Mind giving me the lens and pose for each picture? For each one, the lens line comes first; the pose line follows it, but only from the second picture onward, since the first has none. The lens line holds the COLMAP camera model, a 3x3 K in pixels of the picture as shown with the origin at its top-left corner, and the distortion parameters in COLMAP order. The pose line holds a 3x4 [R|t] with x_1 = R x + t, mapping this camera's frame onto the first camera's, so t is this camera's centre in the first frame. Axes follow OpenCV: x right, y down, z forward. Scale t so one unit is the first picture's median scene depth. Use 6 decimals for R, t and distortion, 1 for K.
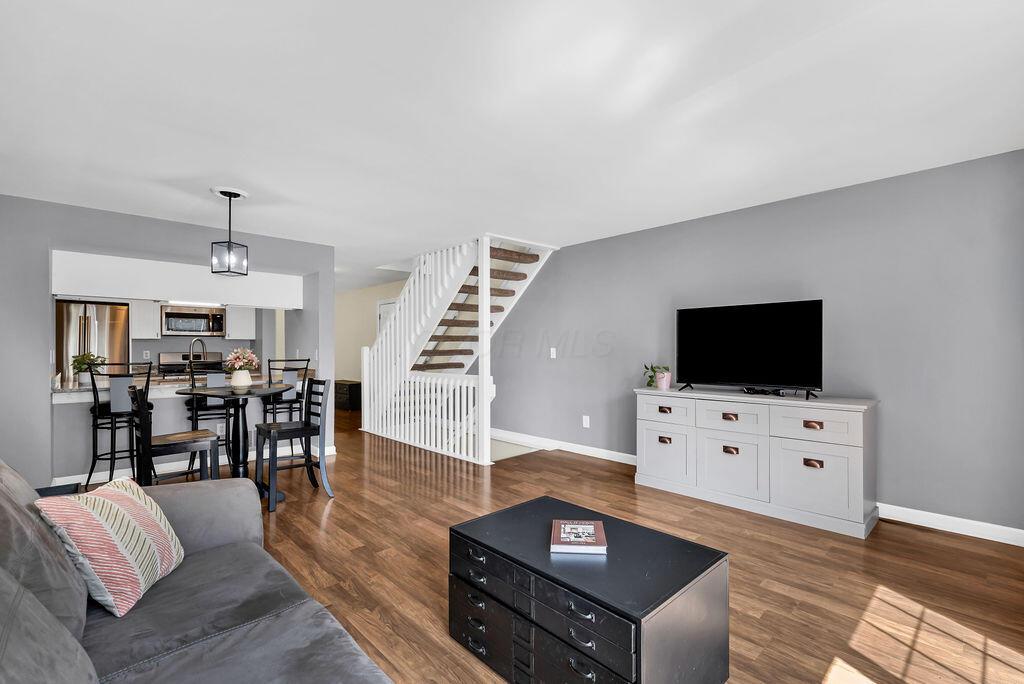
lens RADIAL K [[459.5, 0, 520.8], [0, 459.5, 342.8], [0, 0, 1]] dist [0.004724, -0.004835]
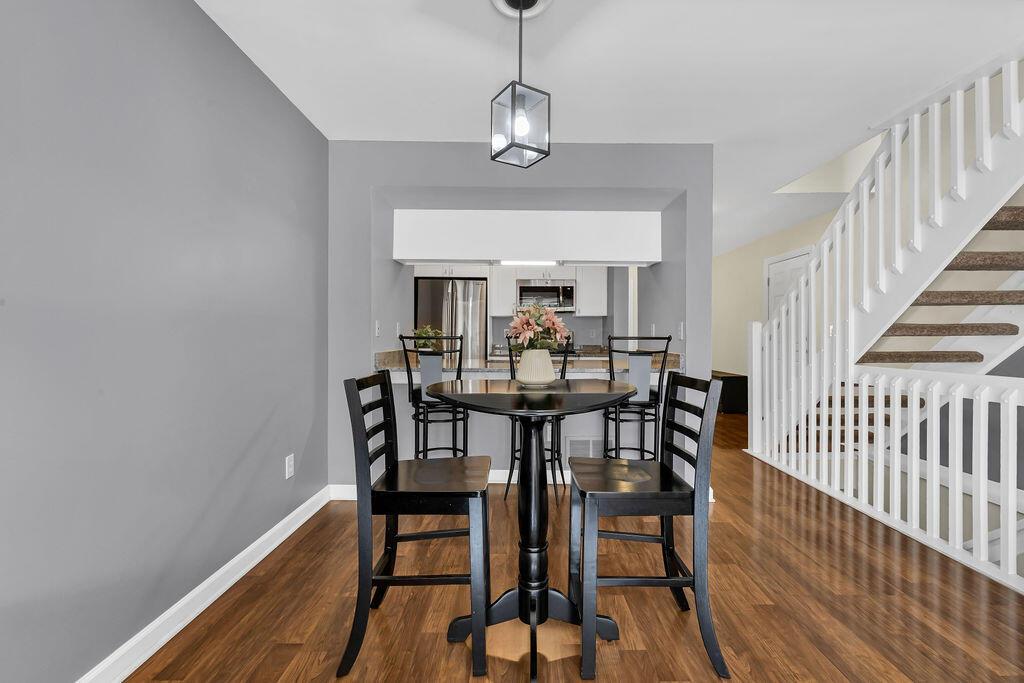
lens RADIAL K [[459.5, 0, 525.5], [0, 459.5, 336.1], [0, 0, 1]] dist [0.004724, -0.004835]
pose [[0.740484, 0.007060, -0.672036, -0.202486], [0.001479, 0.999925, 0.012134, 0.027645], [0.672072, -0.009978, 0.740419, 0.441079]]
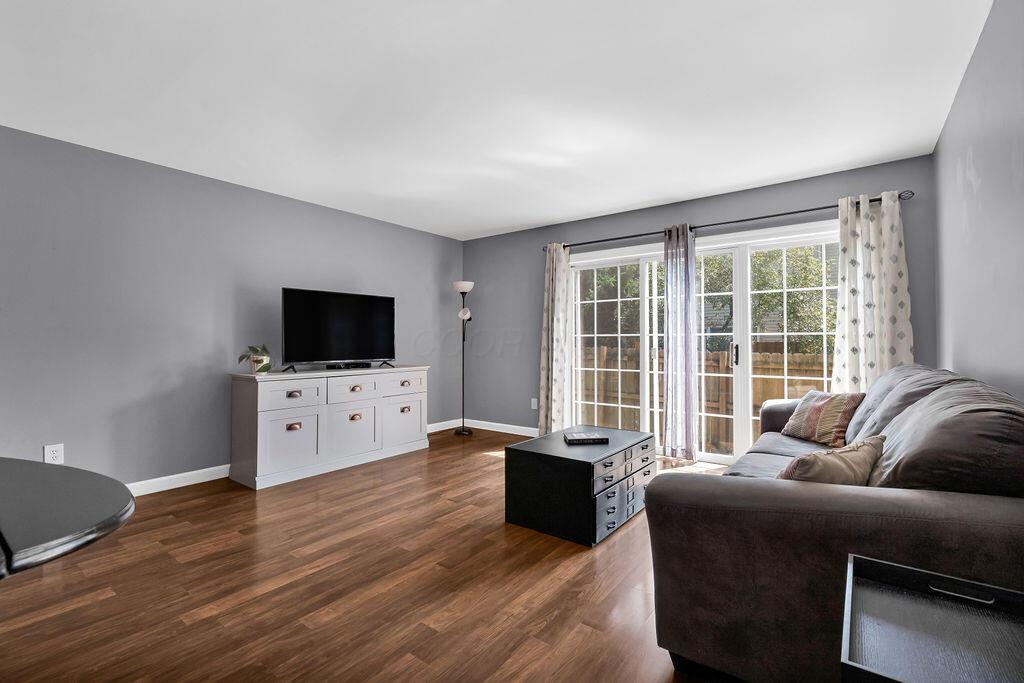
lens RADIAL K [[459.5, 0, 528.6], [0, 459.5, 333.8], [0, 0, 1]] dist [0.004724, -0.004835]
pose [[-0.181037, 0.013103, 0.983389, -0.562969], [-0.015867, 0.999742, -0.016242, 0.026457], [-0.983348, -0.018544, -0.180783, 0.576067]]
